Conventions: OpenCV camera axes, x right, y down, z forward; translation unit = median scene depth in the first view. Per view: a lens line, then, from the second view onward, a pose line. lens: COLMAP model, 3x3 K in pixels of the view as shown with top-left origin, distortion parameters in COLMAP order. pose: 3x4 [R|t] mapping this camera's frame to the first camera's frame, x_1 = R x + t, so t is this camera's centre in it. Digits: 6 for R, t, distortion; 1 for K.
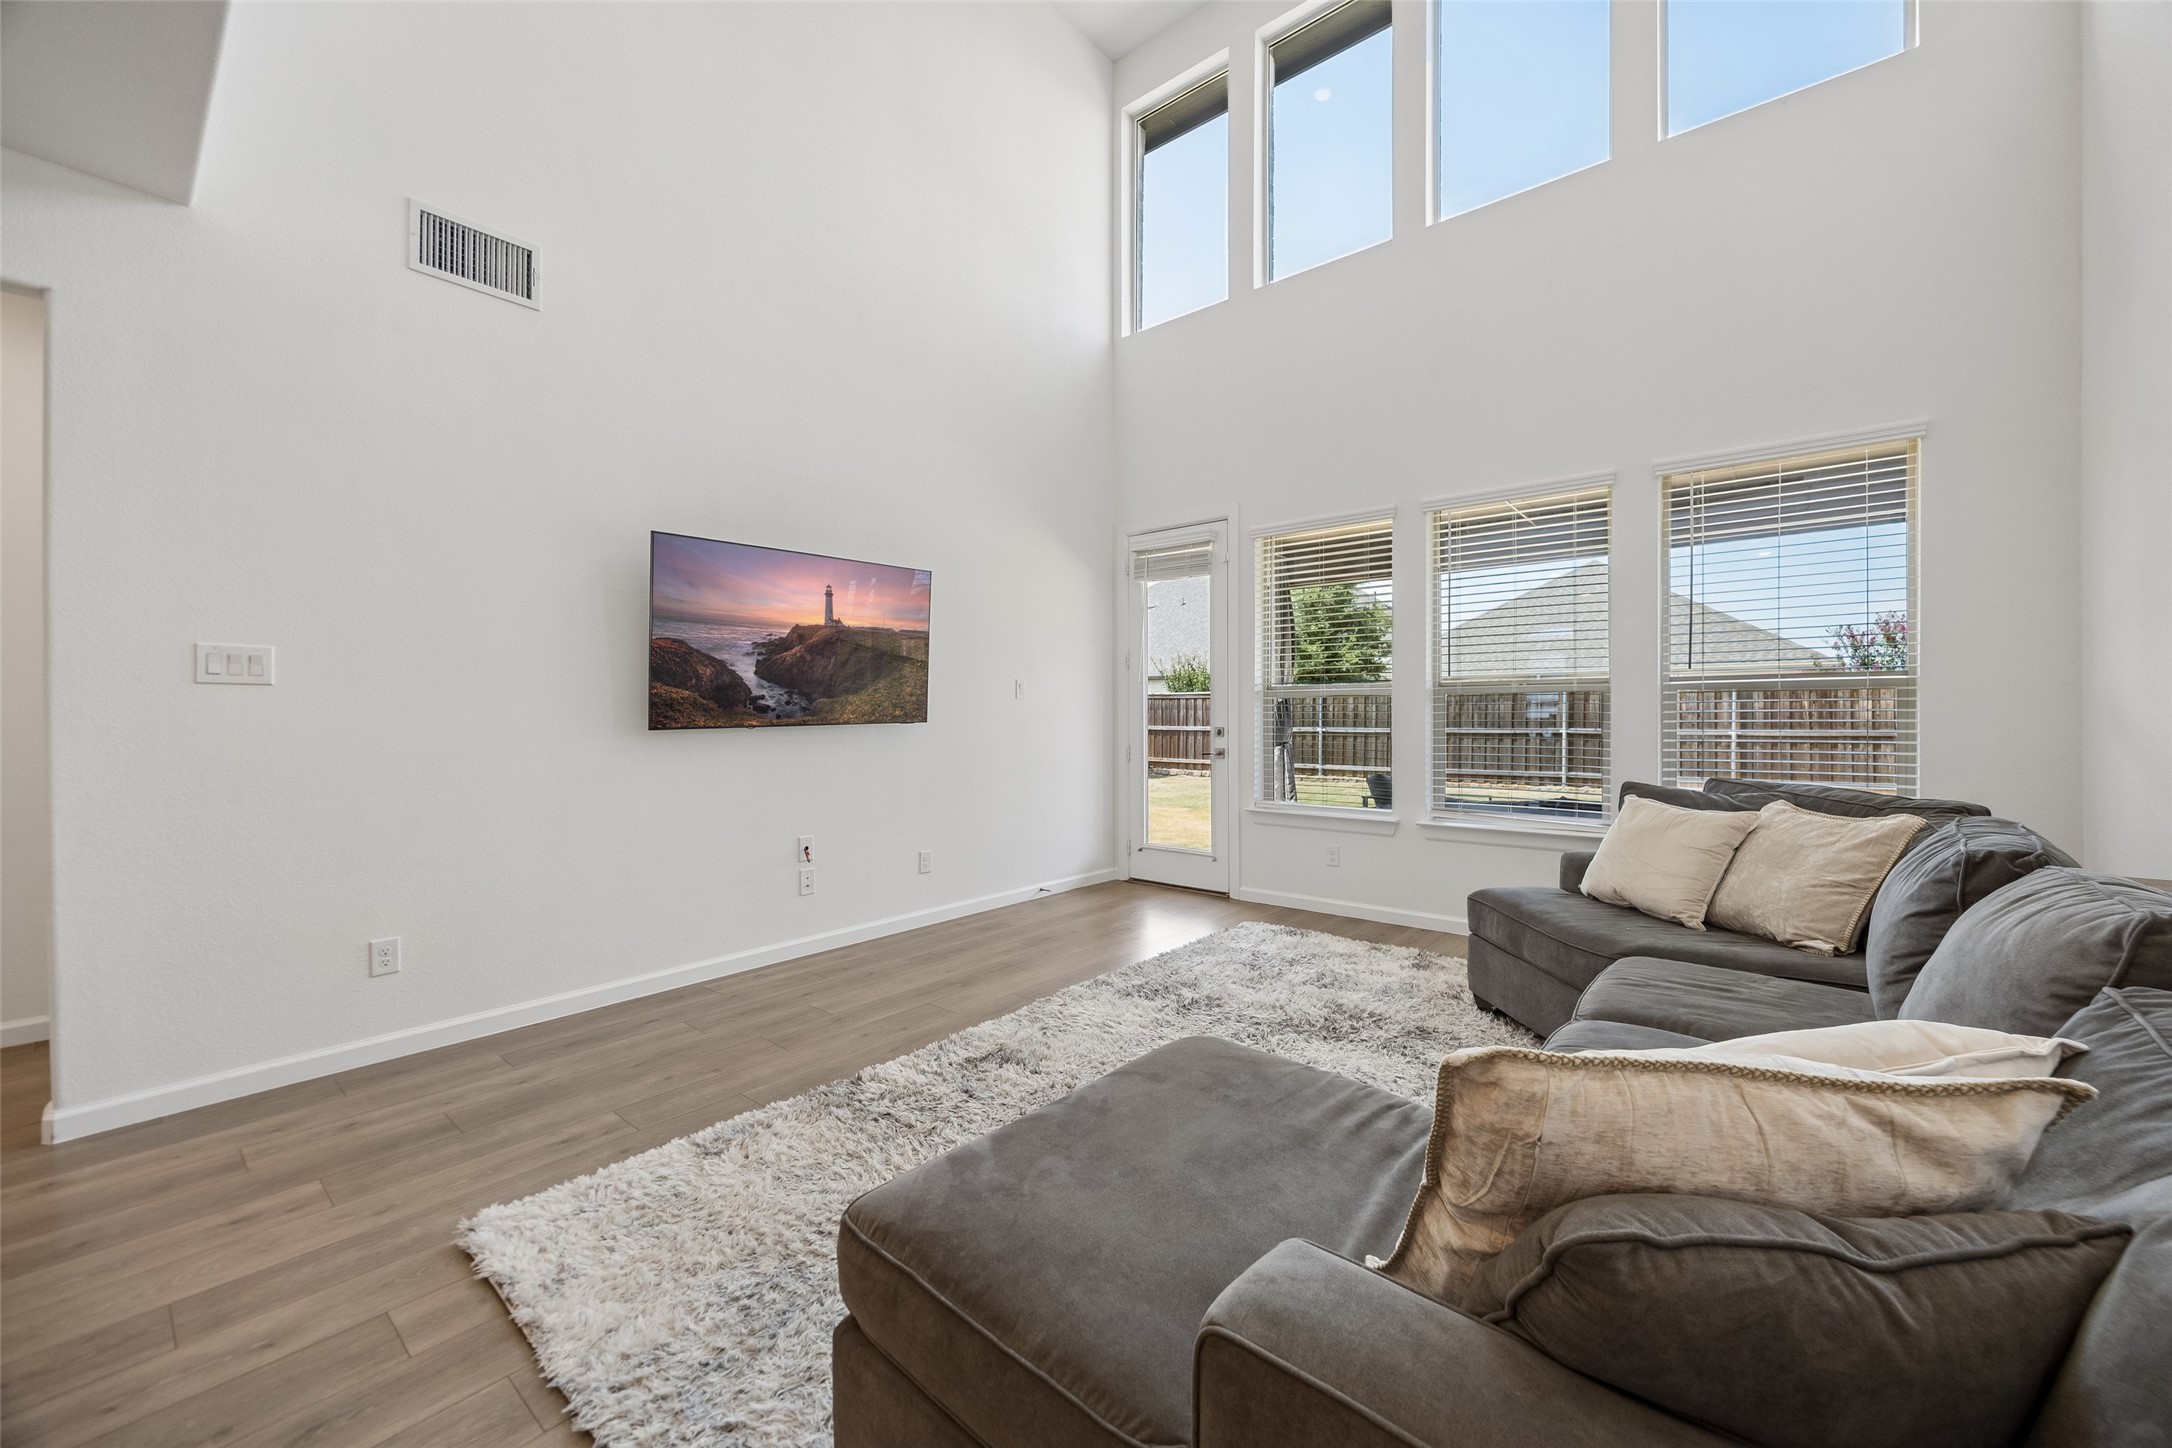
lens RADIAL K [[831.7, 0, 1104.7], [0, 831.7, 717.9], [0, 0, 1]] dist [0.004577, 0.000227]
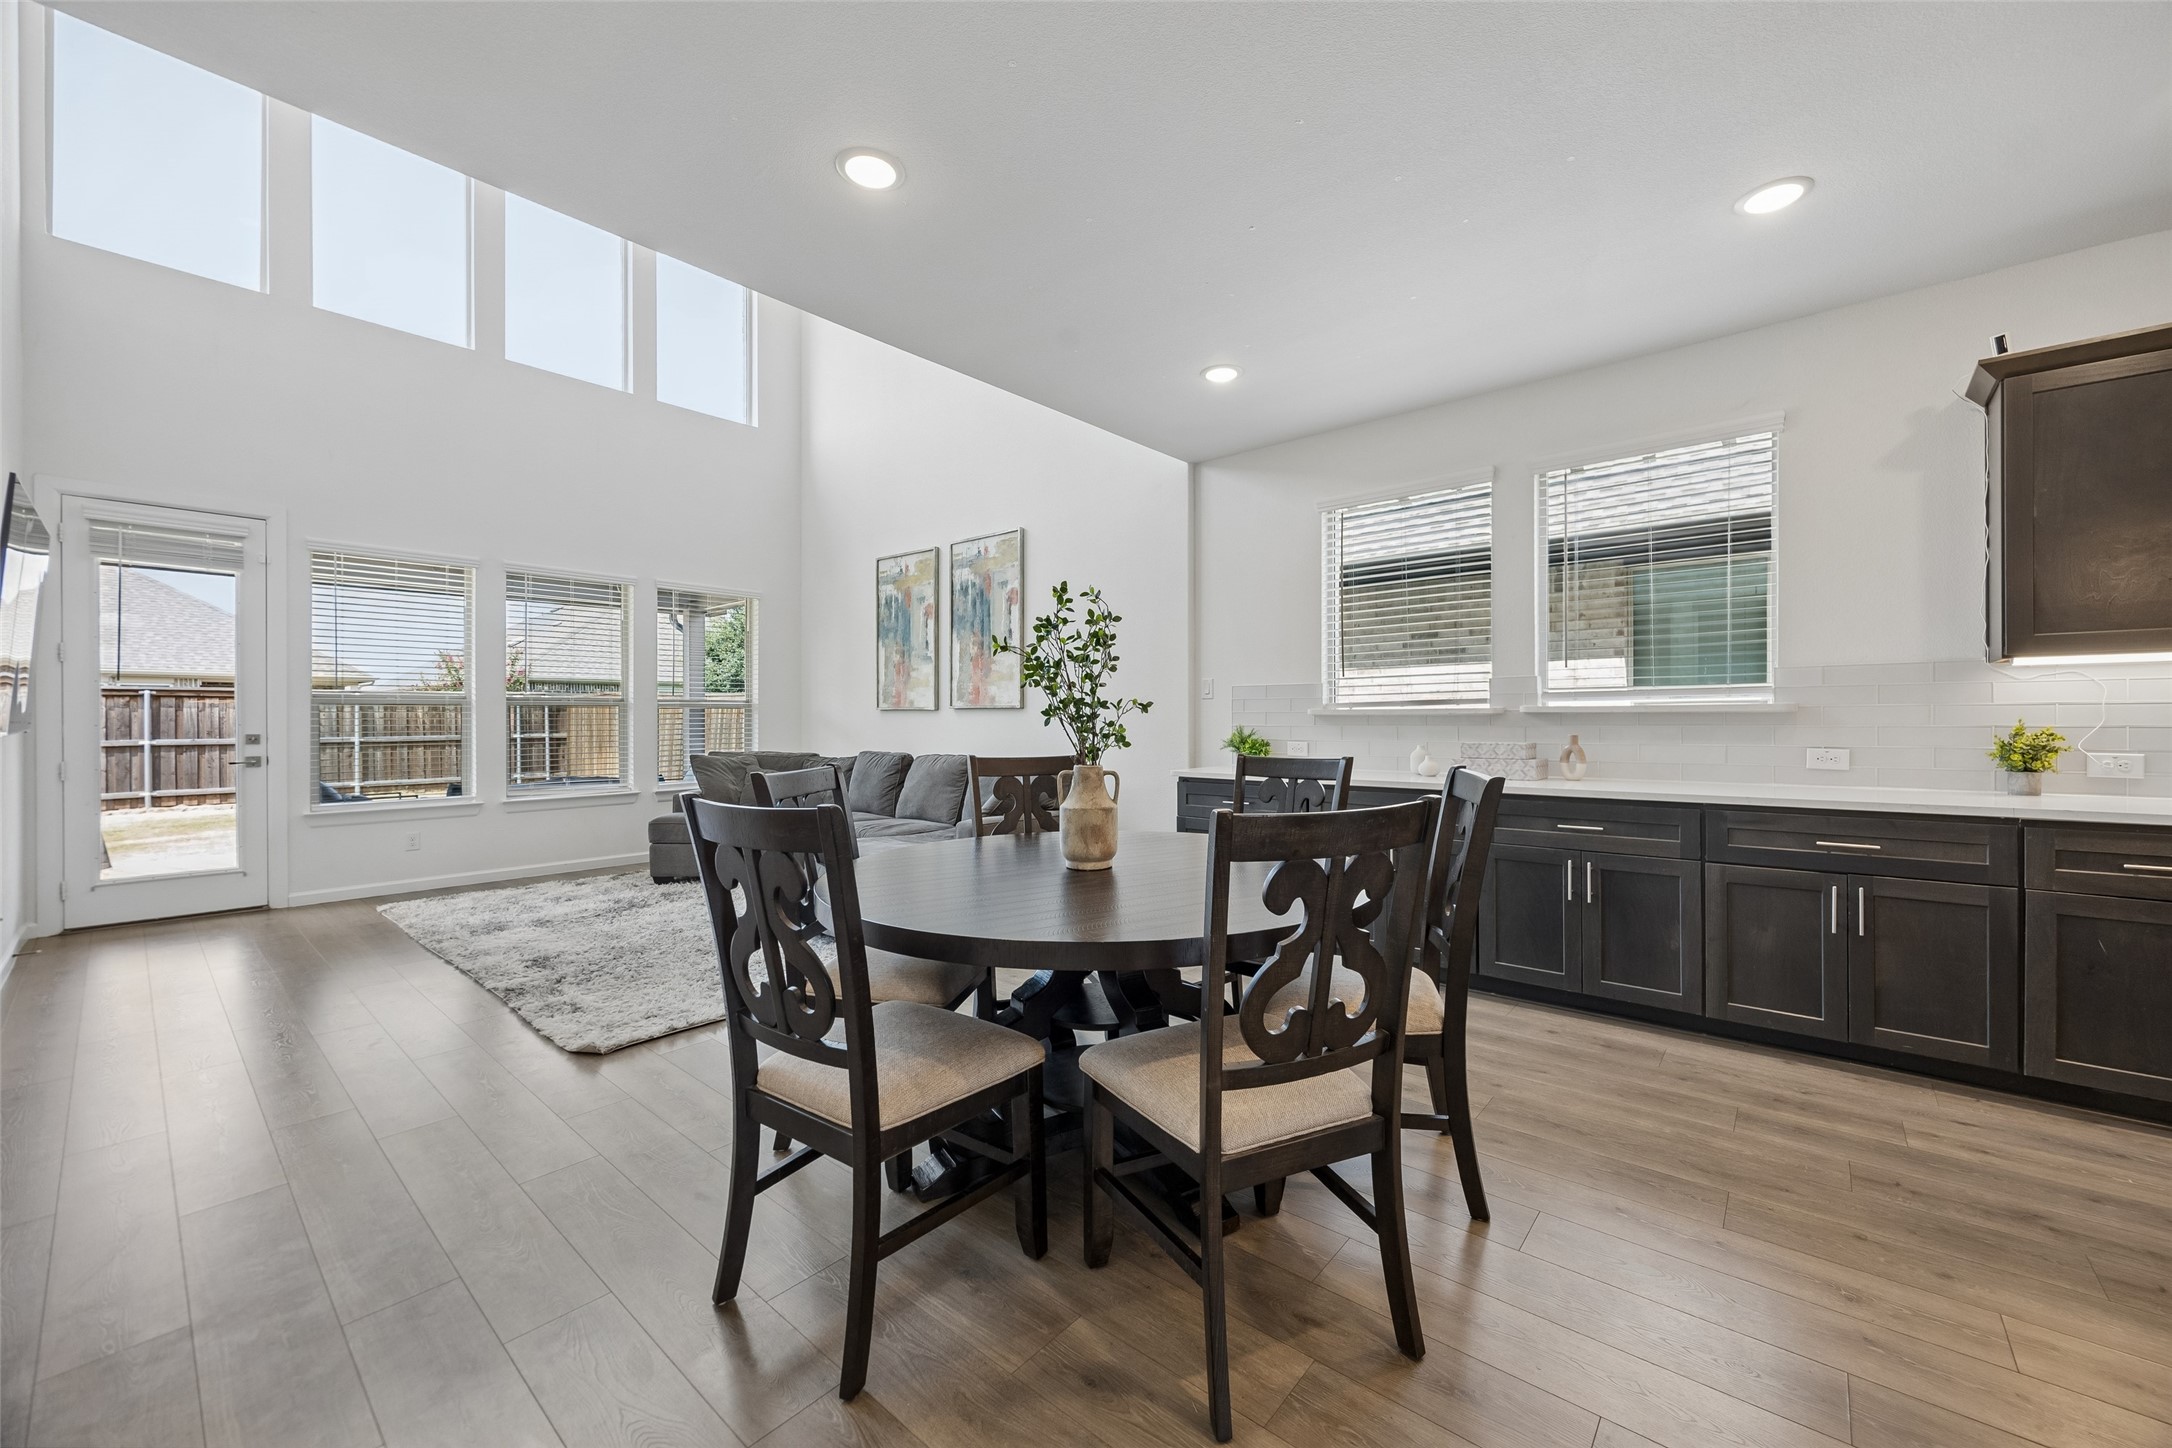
lens RADIAL K [[839.8, 0, 1100.1], [0, 839.8, 721.0], [0, 0, 1]] dist [0.003211, 0.000652]
pose [[0.031478, 0.001857, 0.999503, -0.895412], [0.006278, 0.999978, -0.002056, 0.004766], [-0.999485, 0.006340, 0.031466, -0.003790]]
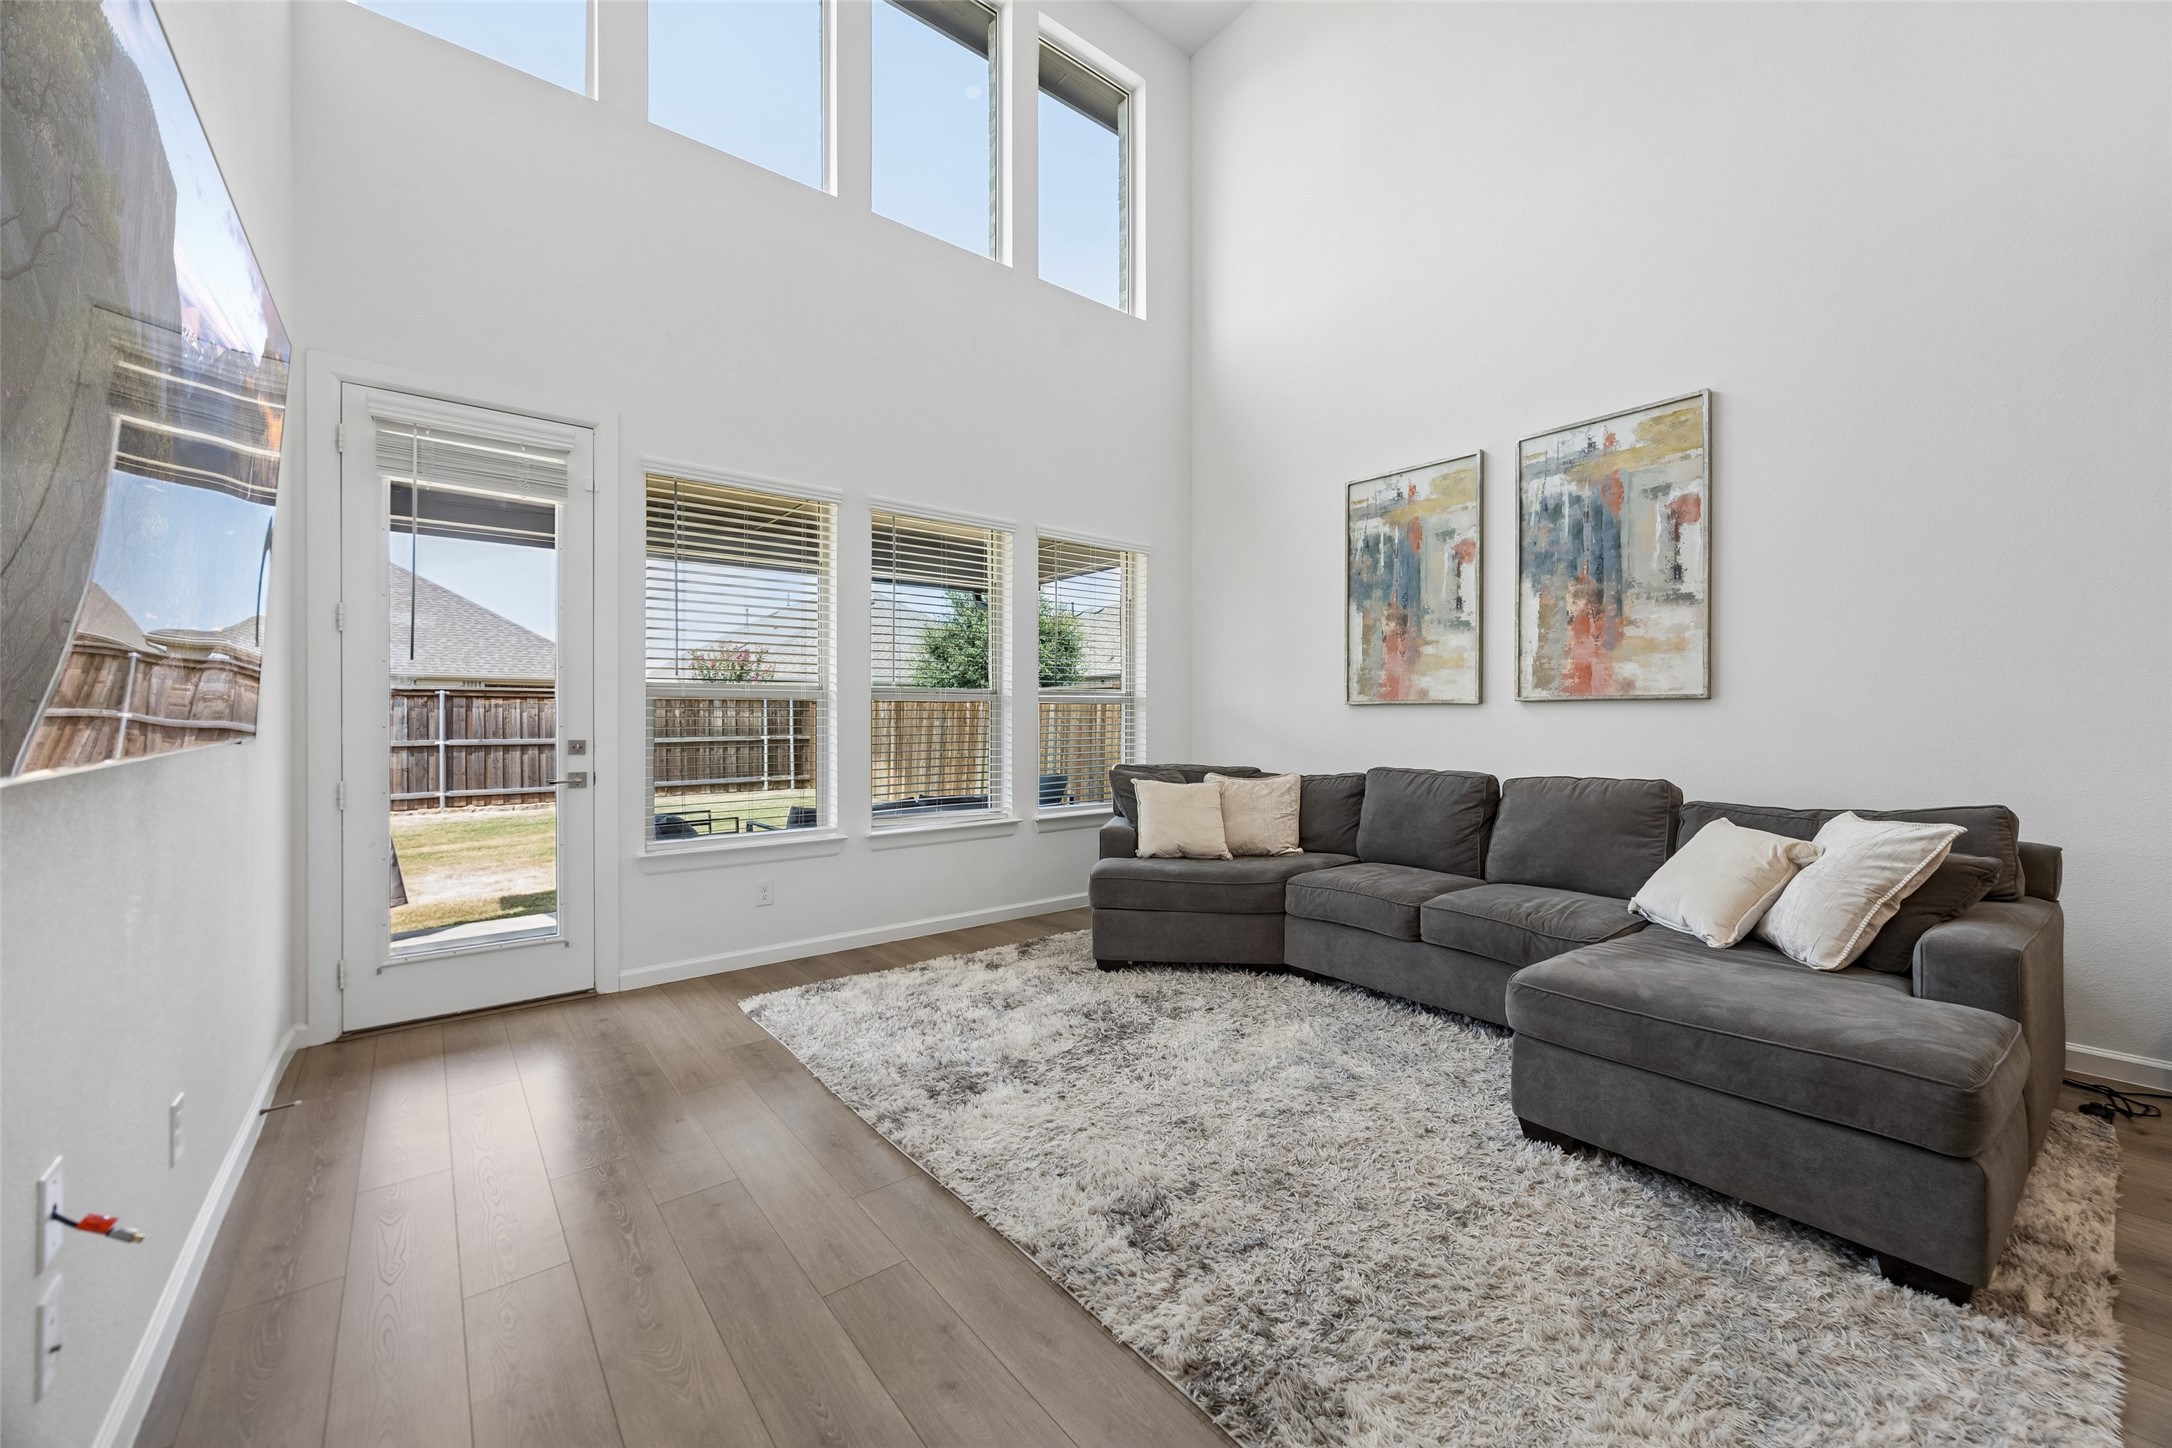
lens RADIAL K [[831.7, 0, 1104.7], [0, 831.7, 717.9], [0, 0, 1]] dist [0.004577, 0.000227]
pose [[0.203225, 0.005609, 0.979116, -0.470388], [0.006187, 0.999956, -0.007013, 0.001059], [-0.979113, 0.007483, 0.203181, 0.515096]]
